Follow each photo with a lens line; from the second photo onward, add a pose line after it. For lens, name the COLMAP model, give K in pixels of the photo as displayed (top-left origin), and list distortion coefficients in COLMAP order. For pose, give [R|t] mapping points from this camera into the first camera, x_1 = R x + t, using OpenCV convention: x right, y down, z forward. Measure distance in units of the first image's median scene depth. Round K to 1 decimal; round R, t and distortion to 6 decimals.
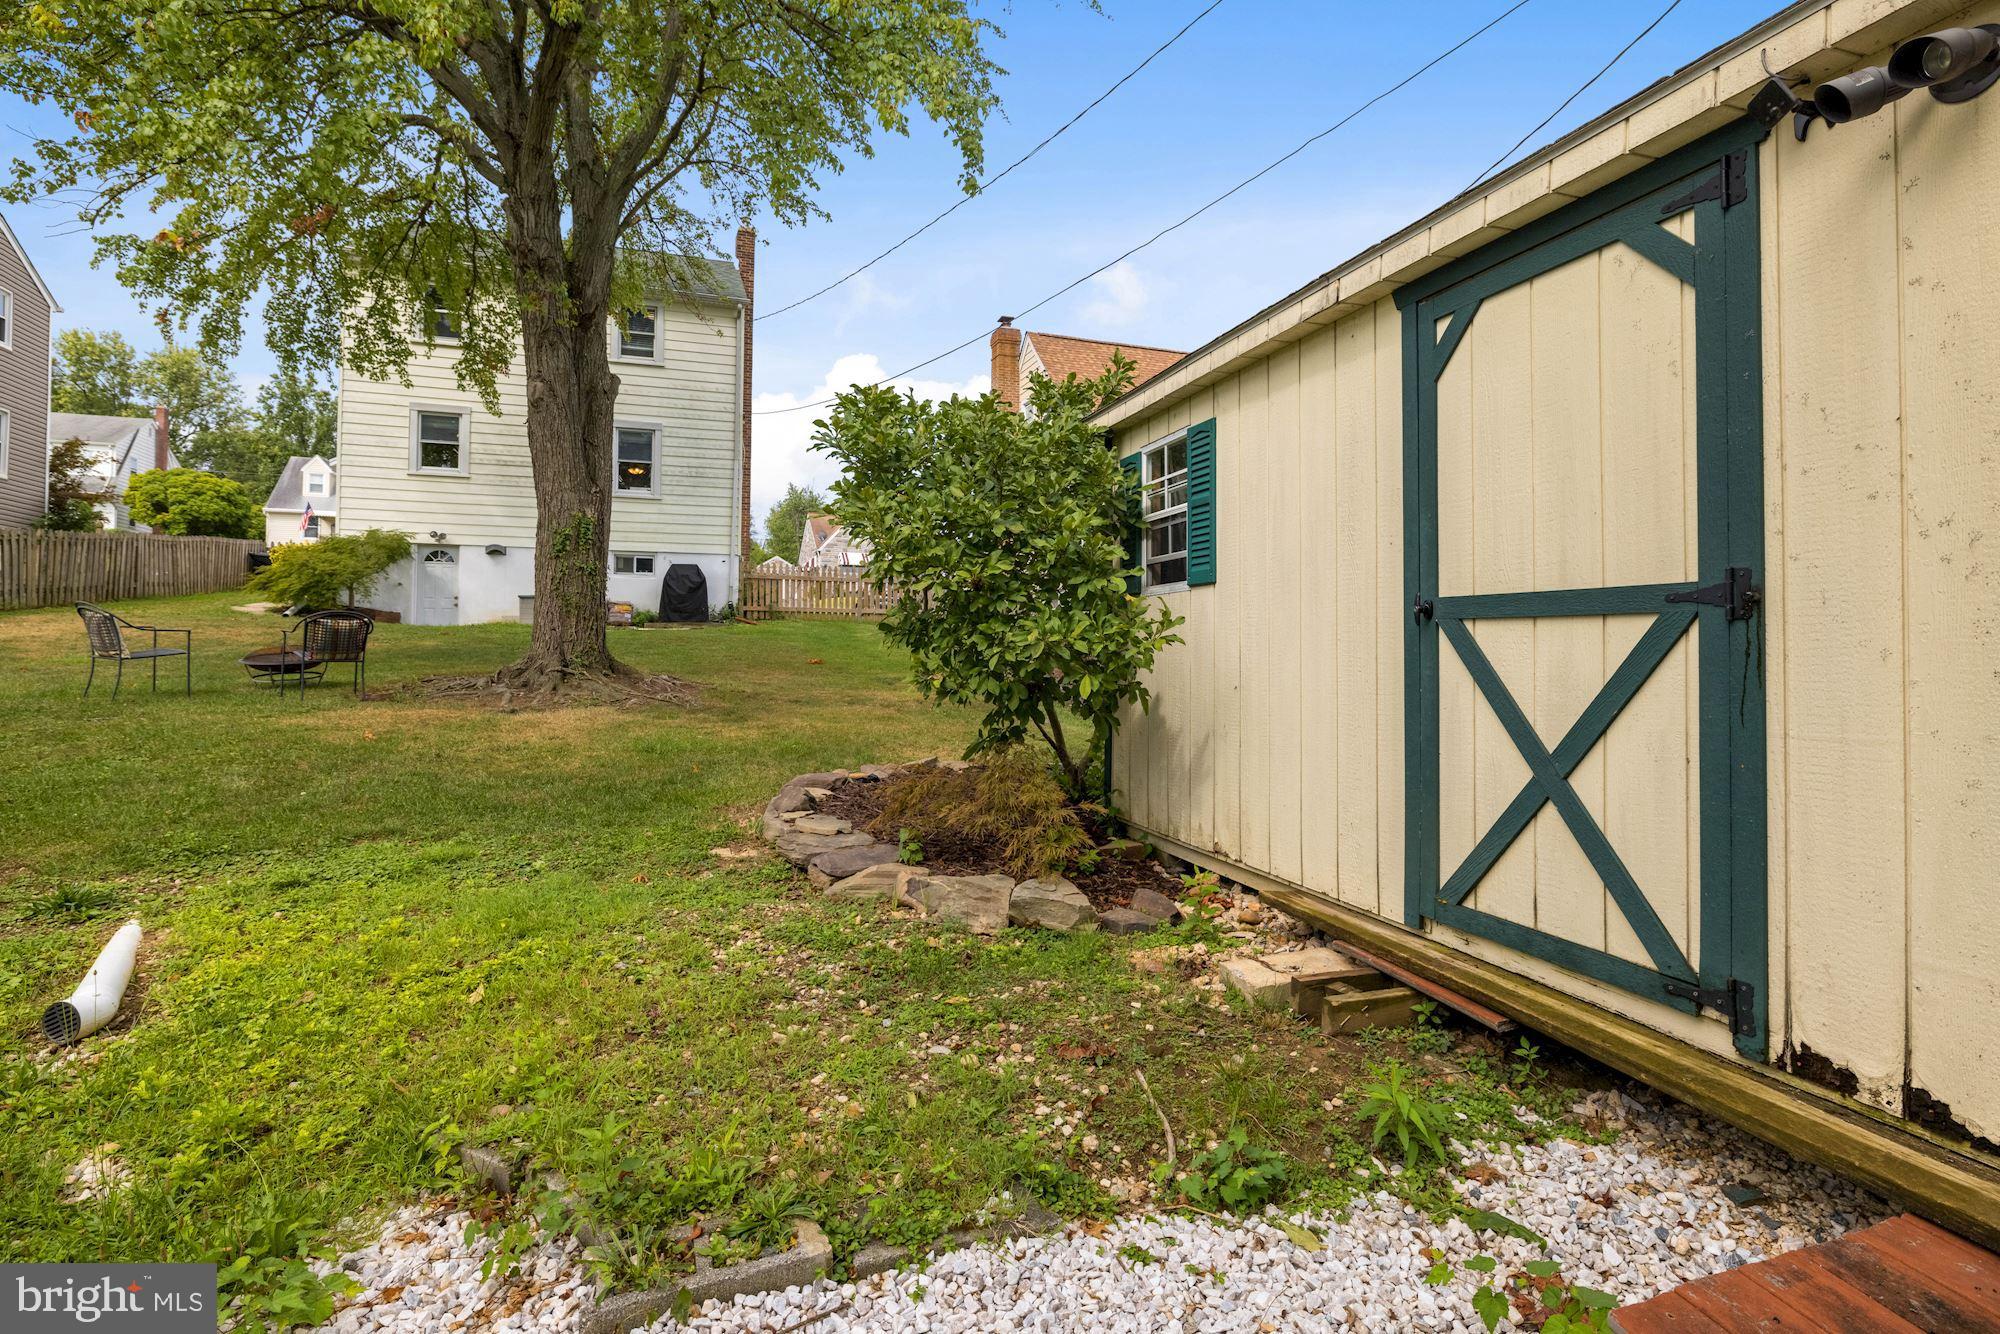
lens RADIAL K [[972.7, 0, 1011.9], [0, 972.7, 618.1], [0, 0, 1]] dist [-0.009980, 0.005652]
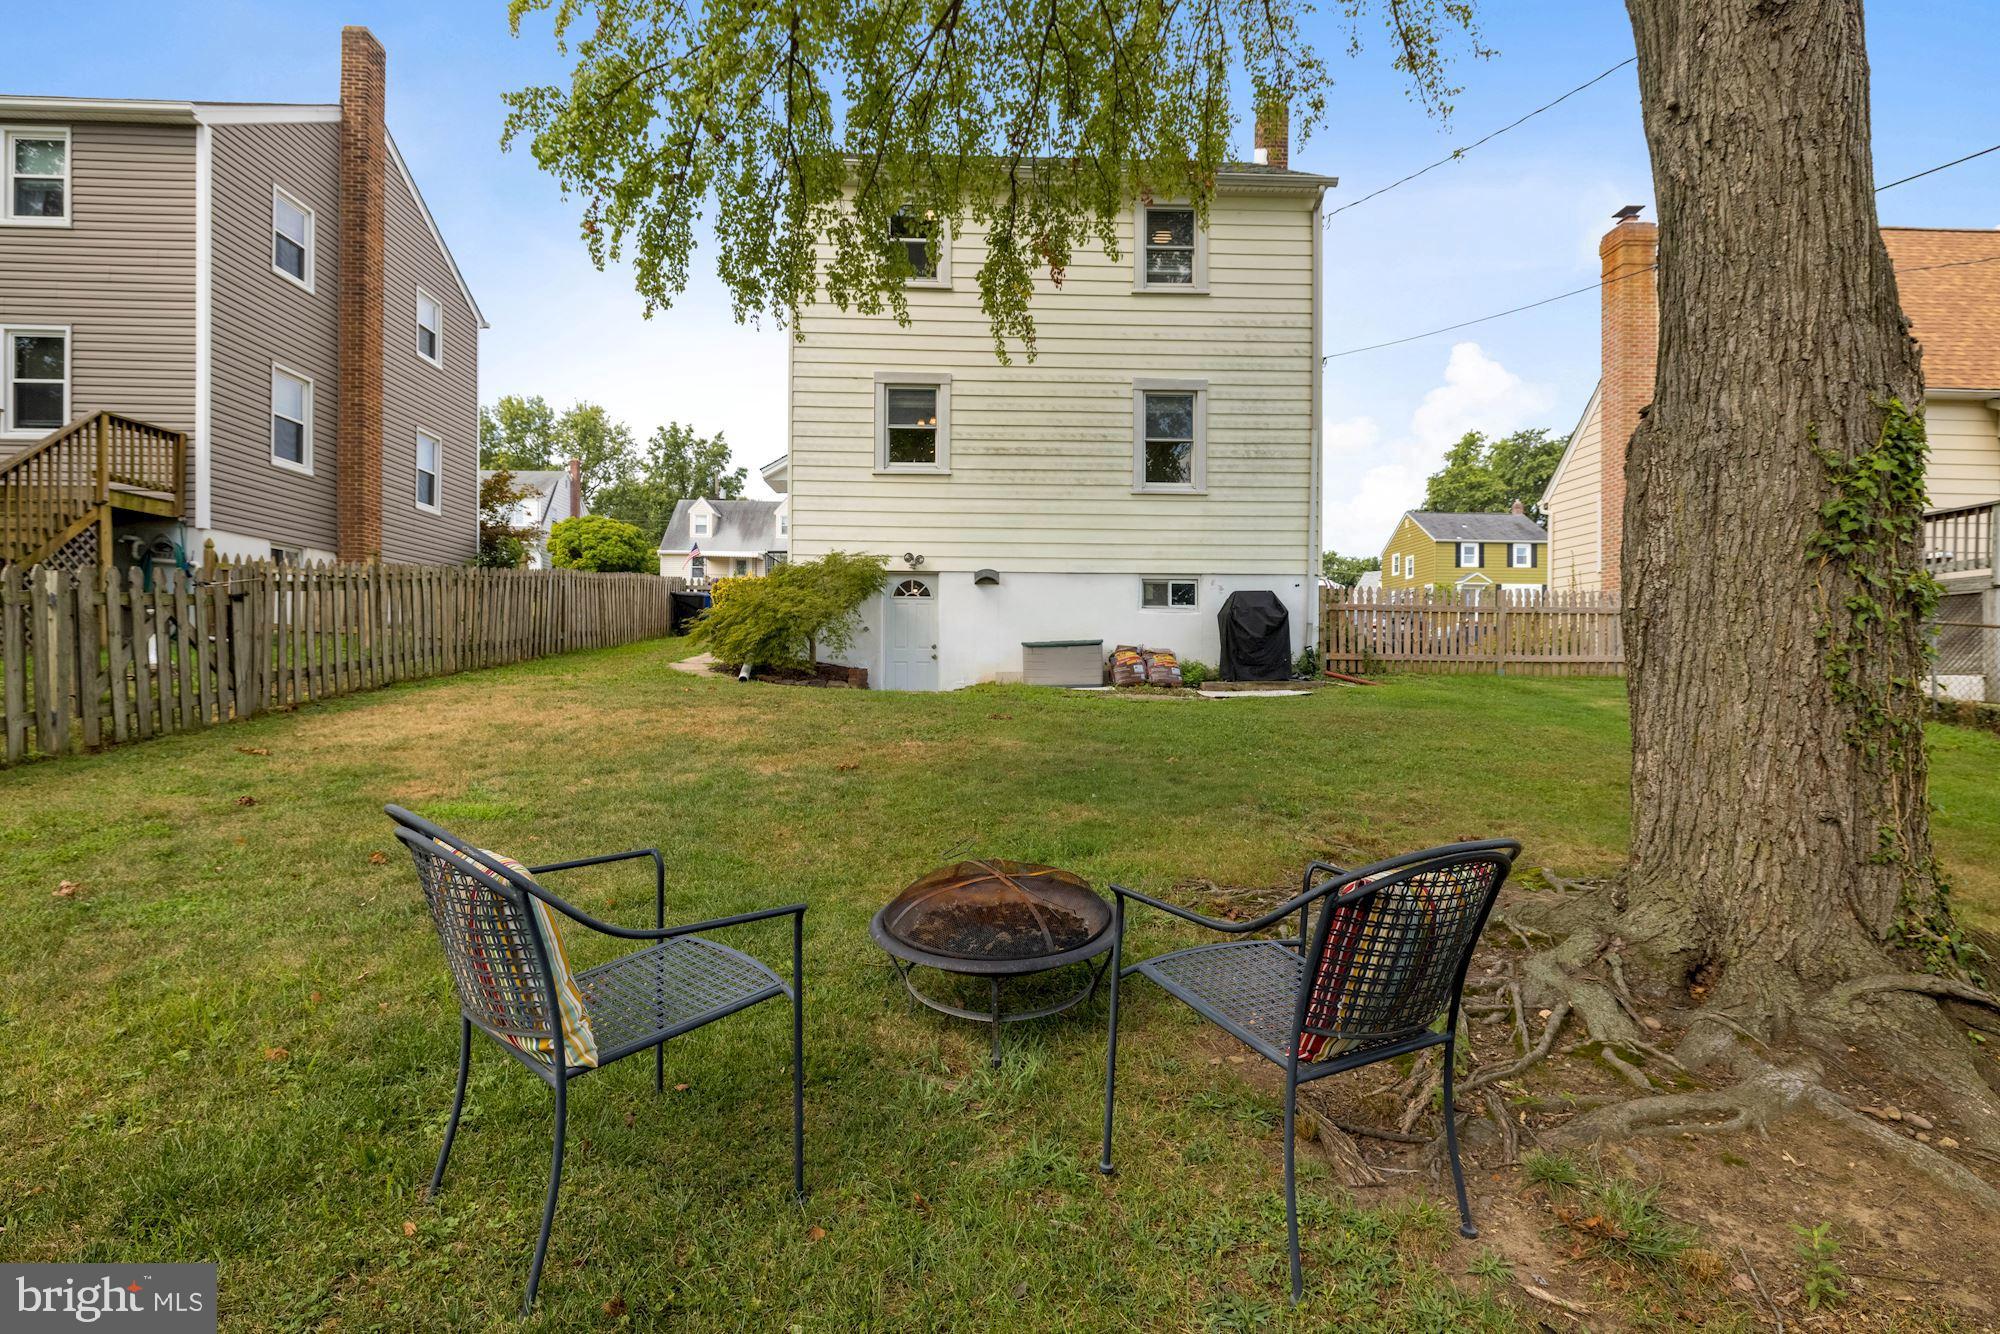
lens RADIAL K [[972.7, 0, 1004.8], [0, 972.7, 665.3], [0, 0, 1]] dist [-0.009980, 0.005652]
pose [[0.954286, -0.004086, -0.298867, -0.305241], [0.010227, 0.999767, 0.018989, -0.020060], [0.298720, -0.021178, 0.954106, 0.331942]]
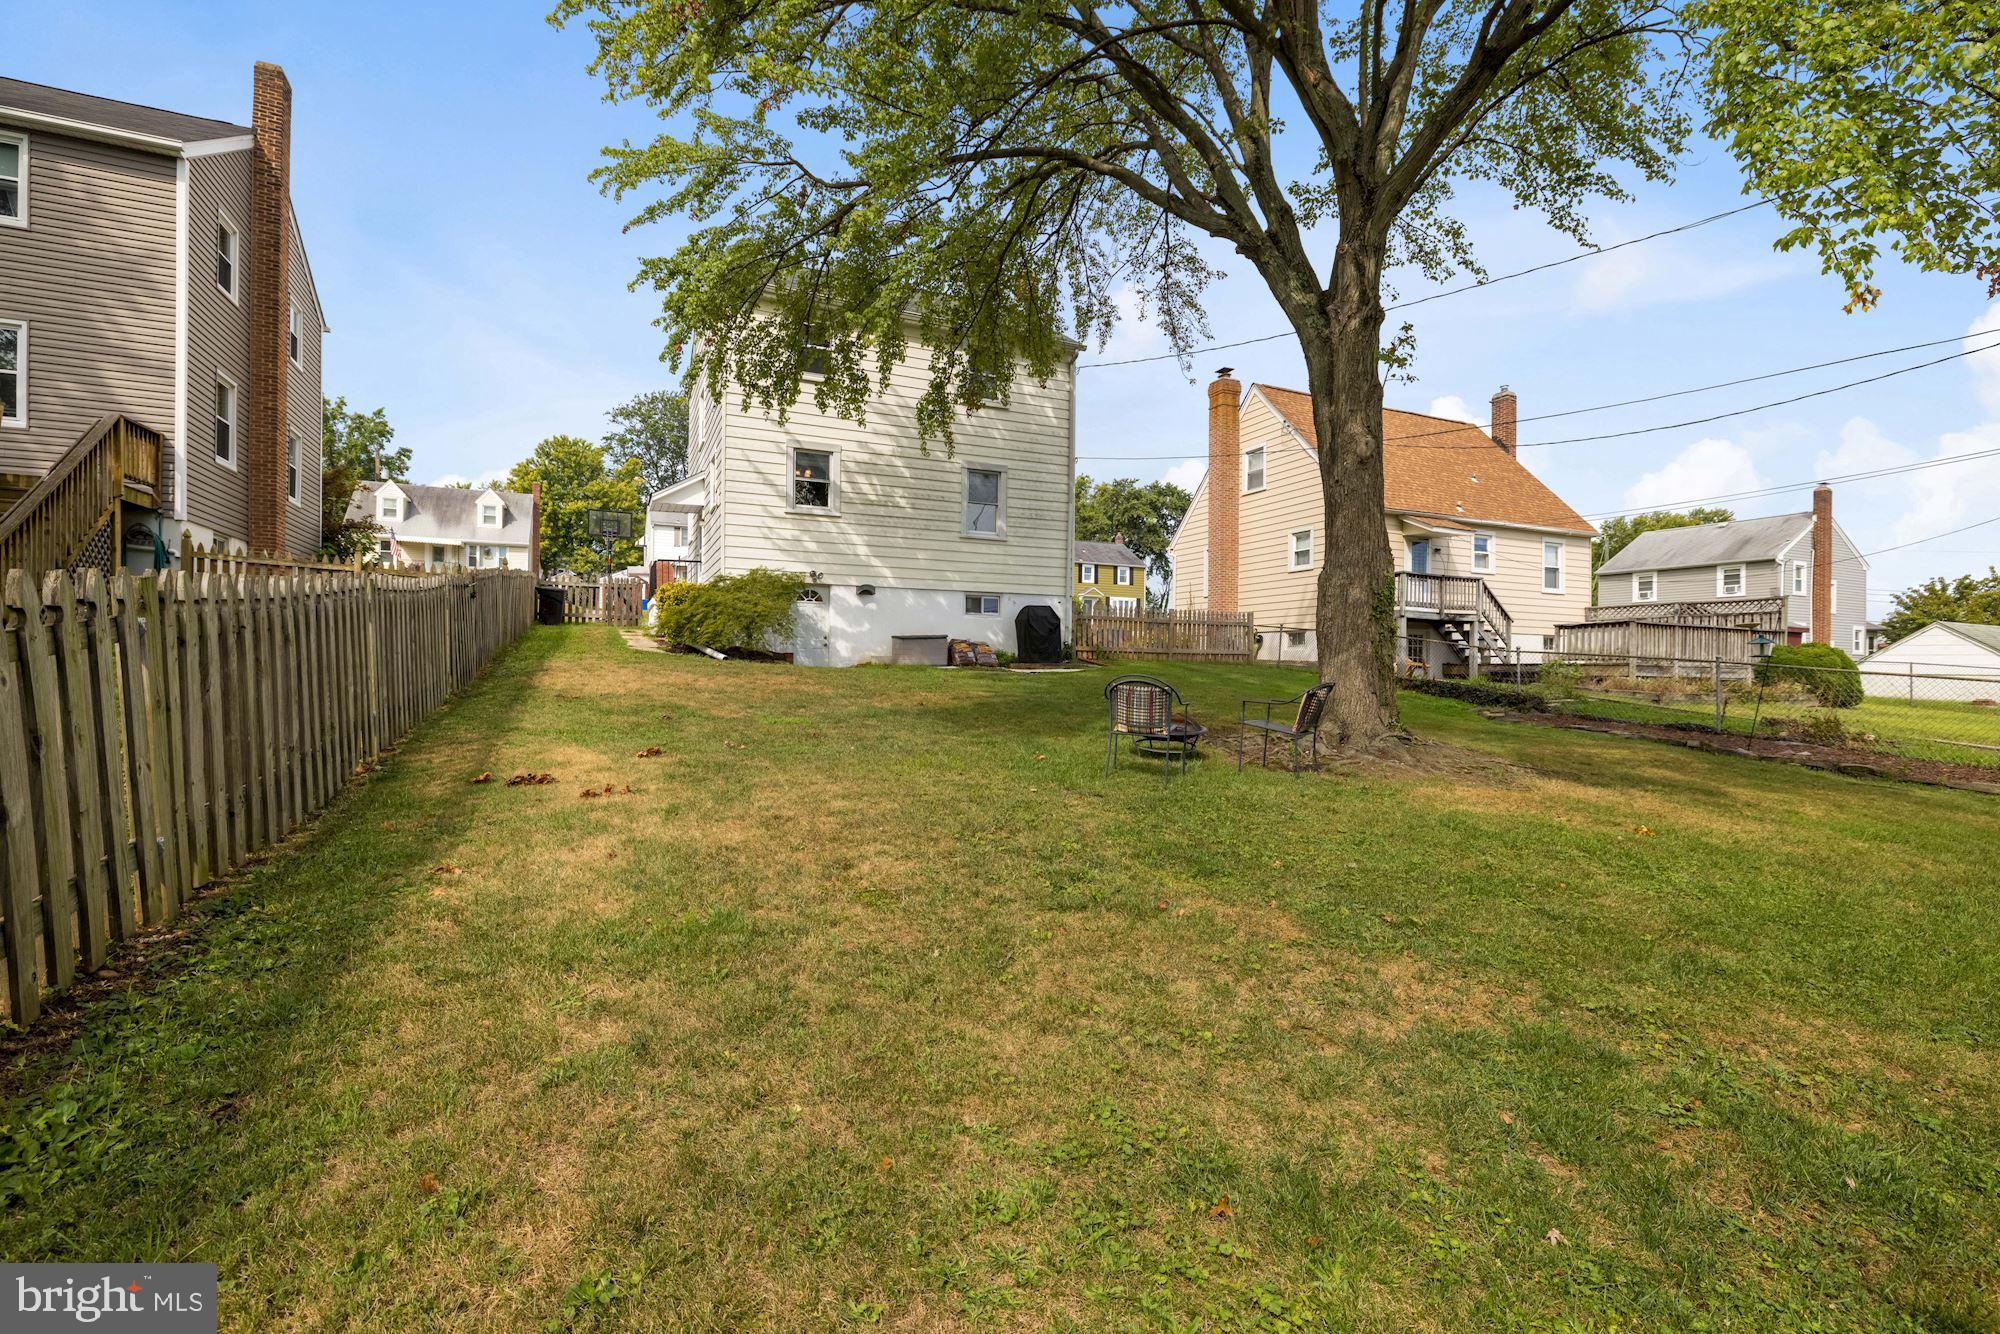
lens RADIAL K [[895.3, 0, 1013.1], [0, 895.3, 664.2], [0, 0, 1]] dist [-0.015436, 0.001016]
pose [[0.995568, 0.003759, 0.093965, -0.457587], [-0.006293, 0.999624, 0.026694, -0.018974], [-0.093830, -0.027167, 0.995218, 0.069082]]
